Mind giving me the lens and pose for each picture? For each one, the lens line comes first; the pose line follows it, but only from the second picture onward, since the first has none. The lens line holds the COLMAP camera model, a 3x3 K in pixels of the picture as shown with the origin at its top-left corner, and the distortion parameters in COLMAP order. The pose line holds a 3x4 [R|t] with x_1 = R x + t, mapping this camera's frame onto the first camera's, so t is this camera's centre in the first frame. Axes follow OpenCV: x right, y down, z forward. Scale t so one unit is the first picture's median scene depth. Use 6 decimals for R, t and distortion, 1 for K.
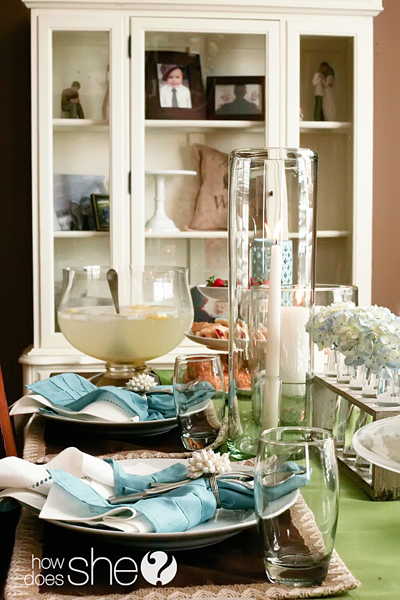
lens RADIAL K [[886.0, 0, 200.0], [0, 886.0, 300.0], [0, 0, 1]] dist [-0.102624, -0.095015]
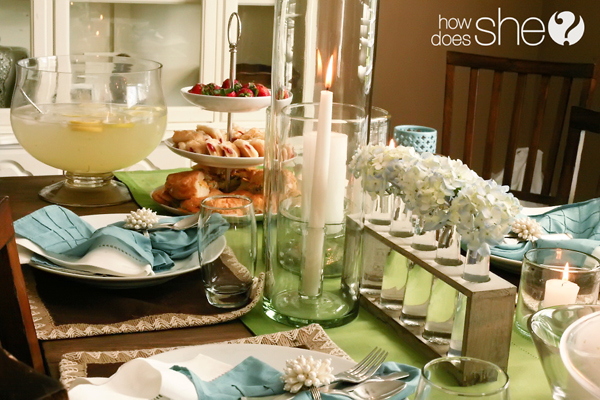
lens RADIAL K [[885.2, 0, 300.0], [0, 885.2, 200.0], [0, 0, 1]] dist [-0.131249, 0.025371]
pose [[0.968593, -0.012848, 0.248318, -0.138329], [-0.031486, 0.984287, 0.173744, -0.083720], [-0.246649, -0.176106, 0.952970, 0.152042]]
